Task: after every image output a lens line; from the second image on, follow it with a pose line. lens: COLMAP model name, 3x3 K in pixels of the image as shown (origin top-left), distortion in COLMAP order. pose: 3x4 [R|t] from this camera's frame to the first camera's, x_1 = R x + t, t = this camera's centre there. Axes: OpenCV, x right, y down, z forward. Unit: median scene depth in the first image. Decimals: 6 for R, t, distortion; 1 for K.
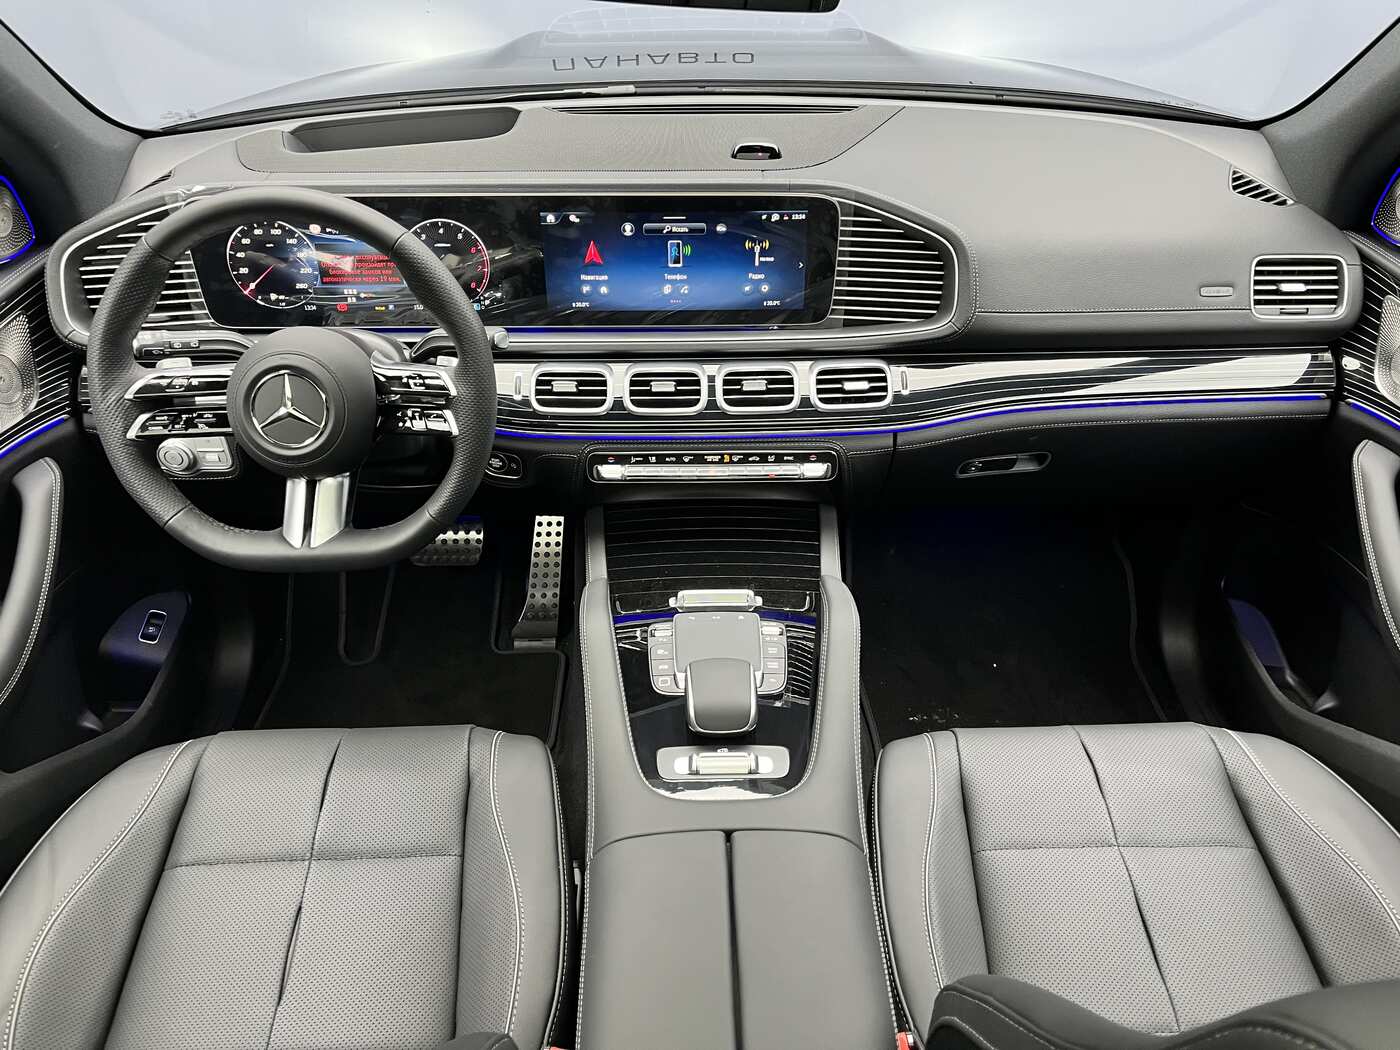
lens RADIAL K [[1050.0, 0, 695.4], [0, 1050.0, 518.4], [0, 0, 1]] dist [0.063307, -0.070972]
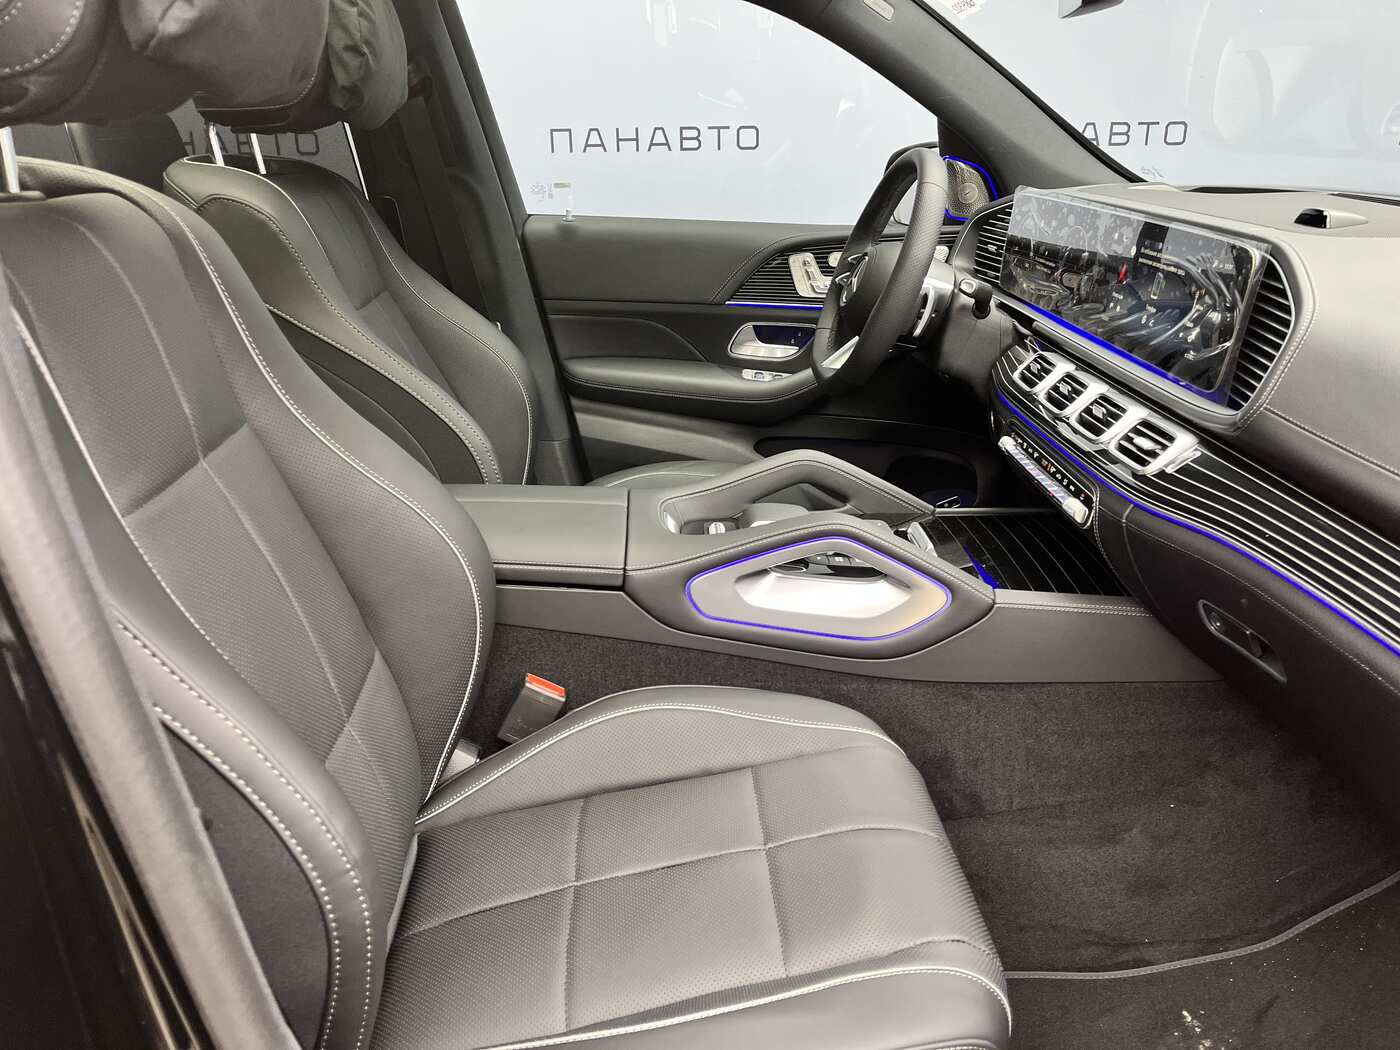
lens RADIAL K [[1071.4, 0, 704.4], [0, 1071.4, 524.9], [0, 0, 1]] dist [0.053593, -0.073014]
pose [[0.035174, 0.365538, -0.930132, 1.009308], [-0.568828, 0.772563, 0.282103, -0.118680], [0.821704, 0.519162, 0.235102, 0.518234]]
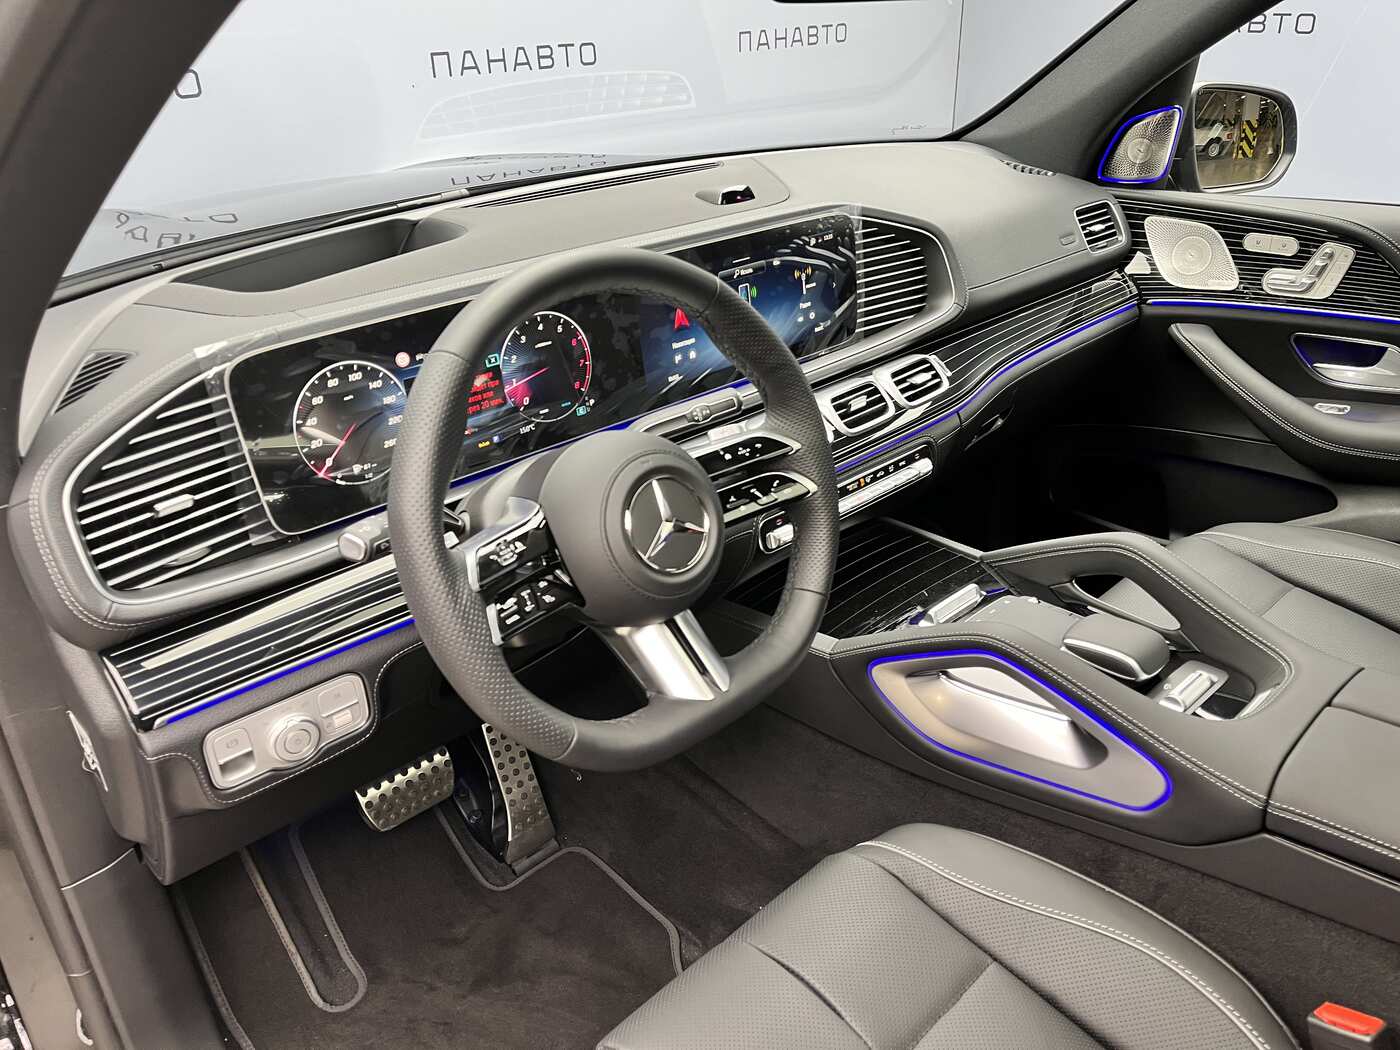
lens RADIAL K [[1045.5, 0, 702.4], [0, 1045.5, 544.6], [0, 0, 1]] dist [0.069486, -0.070953]
pose [[0.740492, -0.336066, 0.582006, -0.666061], [0.416784, 0.908990, -0.005403, -0.061517], [-0.527221, 0.246572, 0.813167, 0.310537]]
